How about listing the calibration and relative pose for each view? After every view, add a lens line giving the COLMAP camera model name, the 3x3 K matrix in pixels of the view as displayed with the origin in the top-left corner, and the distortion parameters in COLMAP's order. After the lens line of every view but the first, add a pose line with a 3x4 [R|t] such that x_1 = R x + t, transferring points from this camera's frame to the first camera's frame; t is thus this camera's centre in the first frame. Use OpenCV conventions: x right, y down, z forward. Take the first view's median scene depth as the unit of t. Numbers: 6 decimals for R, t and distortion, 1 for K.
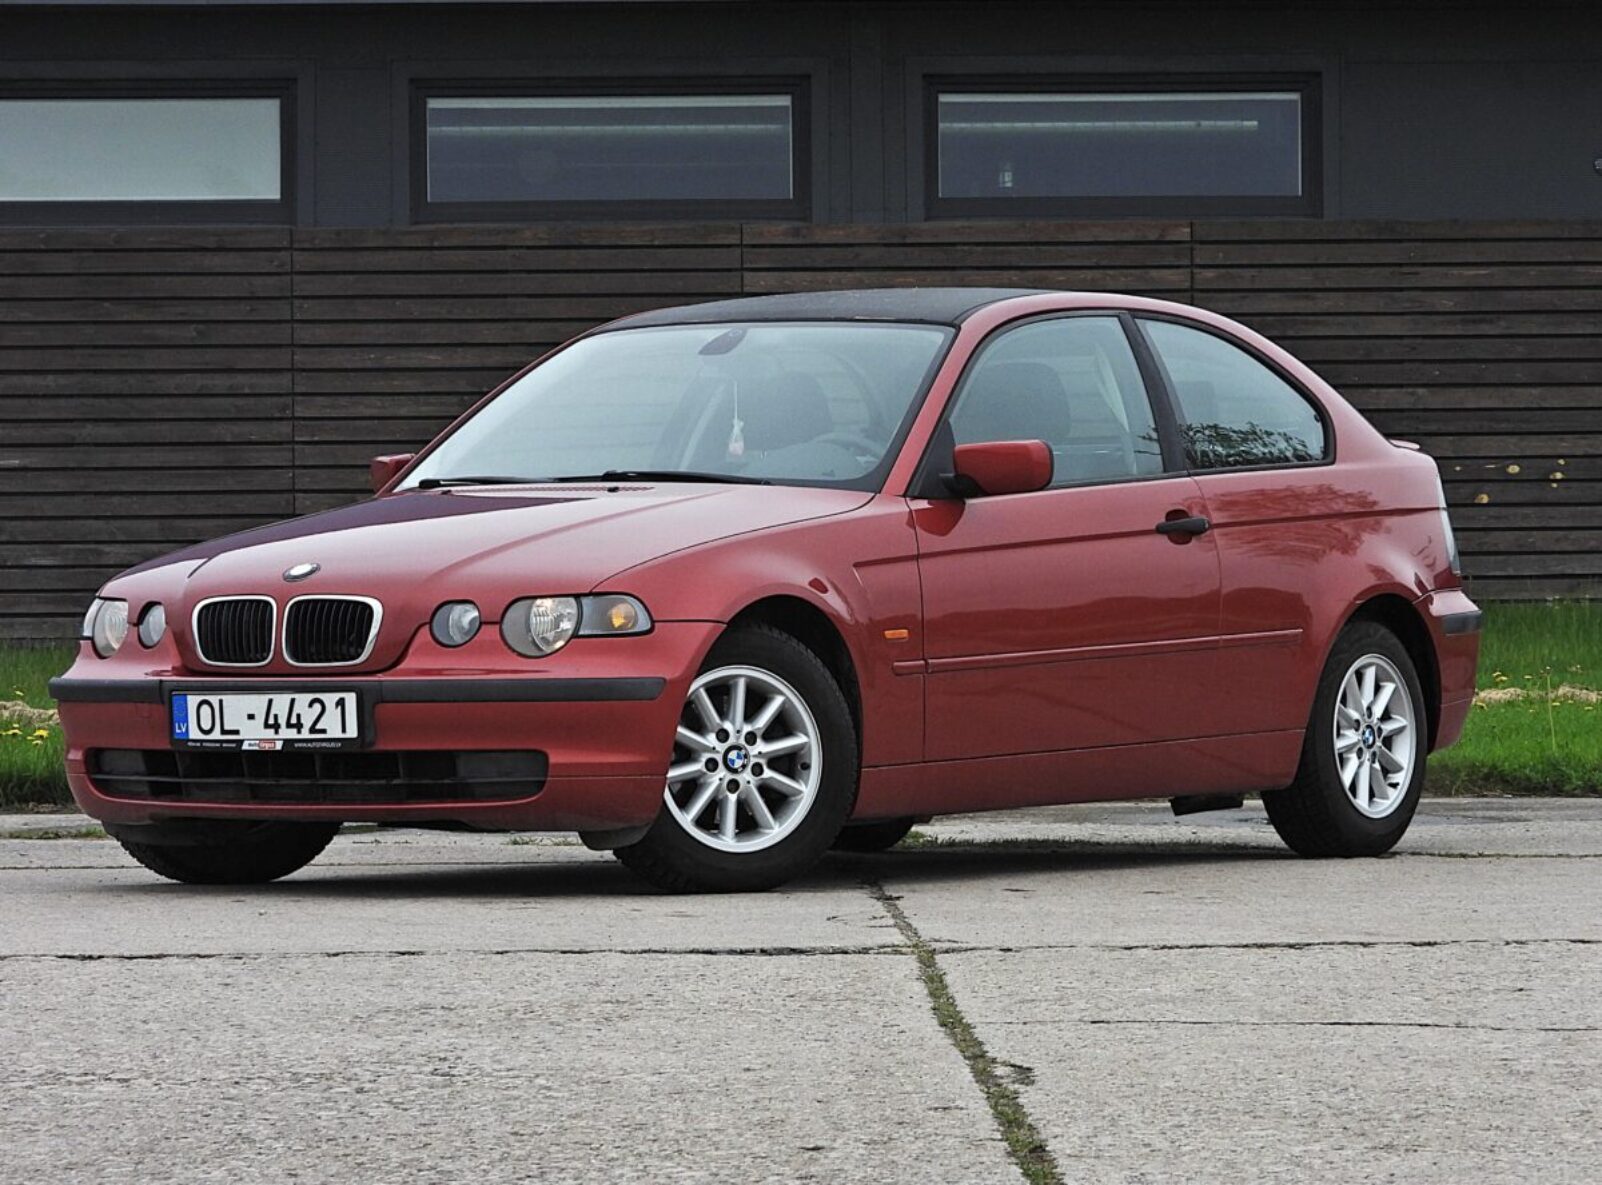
lens RADIAL K [[7073.7, 0, 801.0], [0, 7073.7, 592.5], [0, 0, 1]] dist [-0.016825, -2.876694]
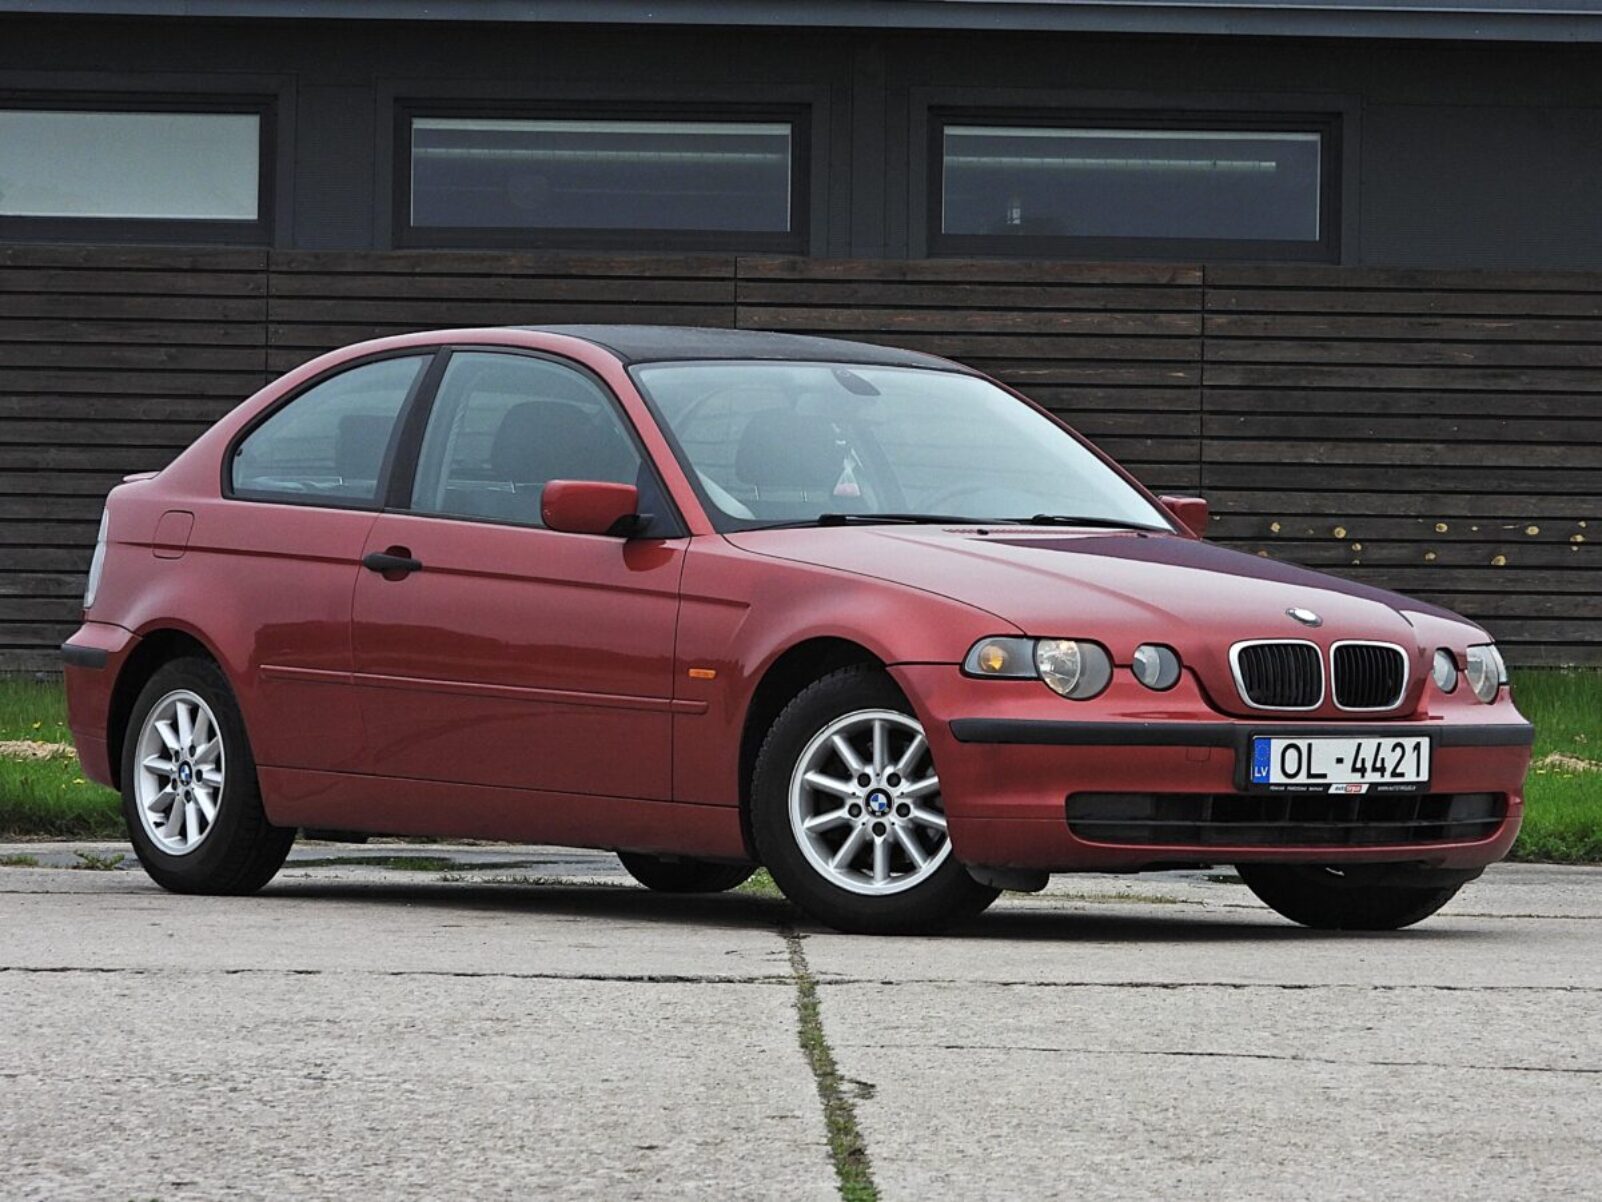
lens RADIAL K [[7931.0, 0, 801.0], [0, 7931.0, 601.0], [0, 0, 1]] dist [-0.005793, -4.694119]
pose [[0.999632, 0.023847, -0.012918, 0.029957], [-0.023933, 0.999692, -0.006585, 0.003052], [0.012757, 0.006891, 0.999895, -0.149670]]
